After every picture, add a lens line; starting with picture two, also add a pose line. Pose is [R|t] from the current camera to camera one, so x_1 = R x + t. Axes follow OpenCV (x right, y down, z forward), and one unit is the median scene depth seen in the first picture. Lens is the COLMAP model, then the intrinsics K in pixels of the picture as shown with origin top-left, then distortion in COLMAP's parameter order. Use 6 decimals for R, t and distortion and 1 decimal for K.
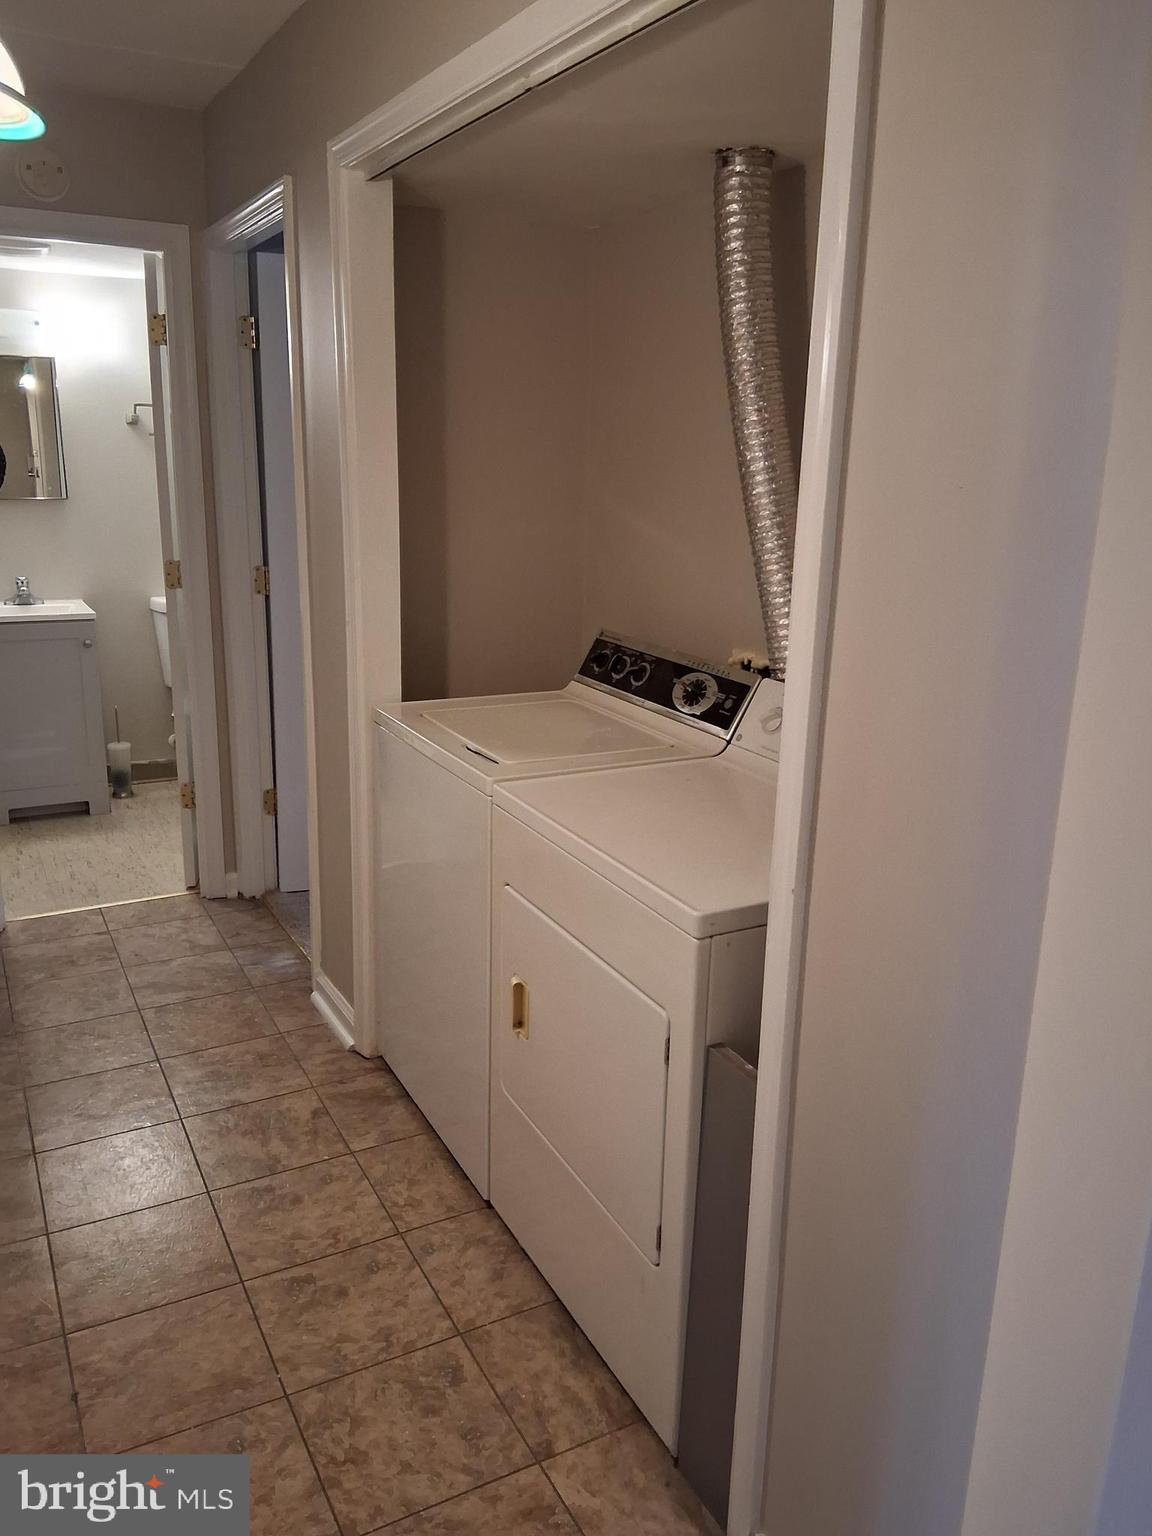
lens RADIAL K [[1168.0, 0, 576.0], [0, 1168.0, 768.0], [0, 0, 1]] dist [0.000574, 0.000267]
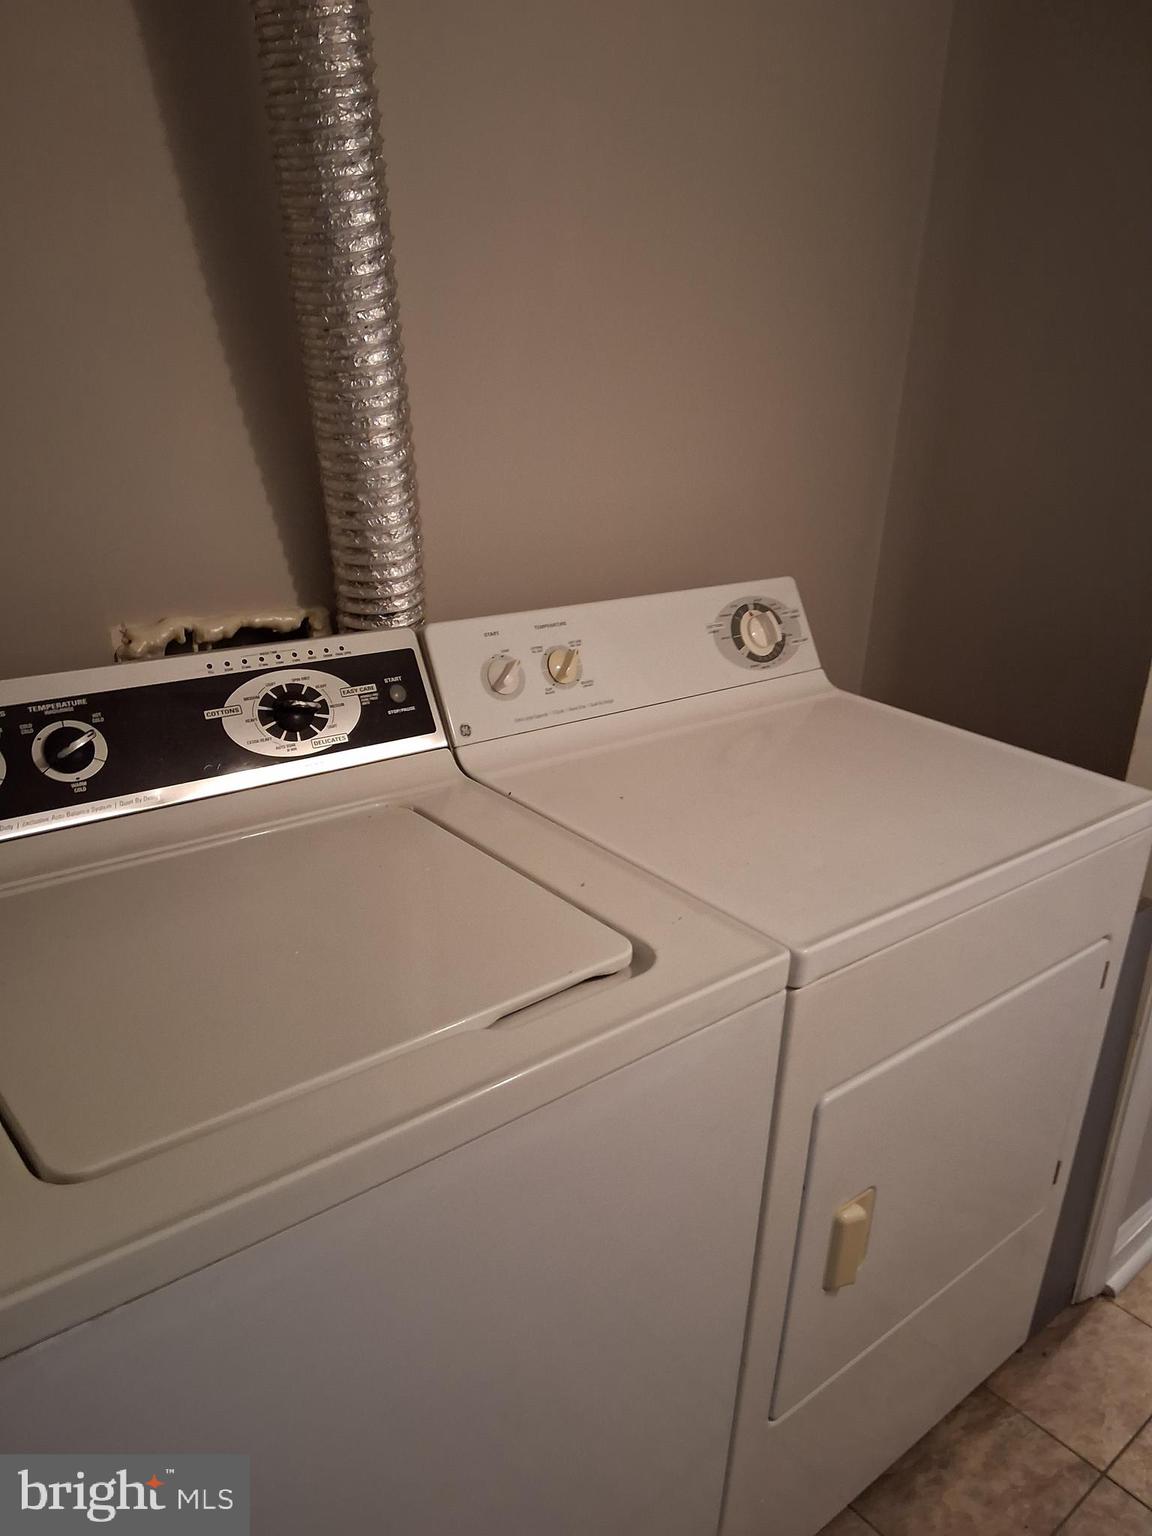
lens RADIAL K [[1238.0, 0, 576.0], [0, 1238.0, 768.0], [0, 0, 1]] dist [-0.000180, -0.001470]
pose [[-0.228051, -0.375912, 0.898155, -0.526017], [0.188207, 0.888045, 0.419468, -0.311296], [-0.955286, 0.264699, -0.131771, 1.238245]]
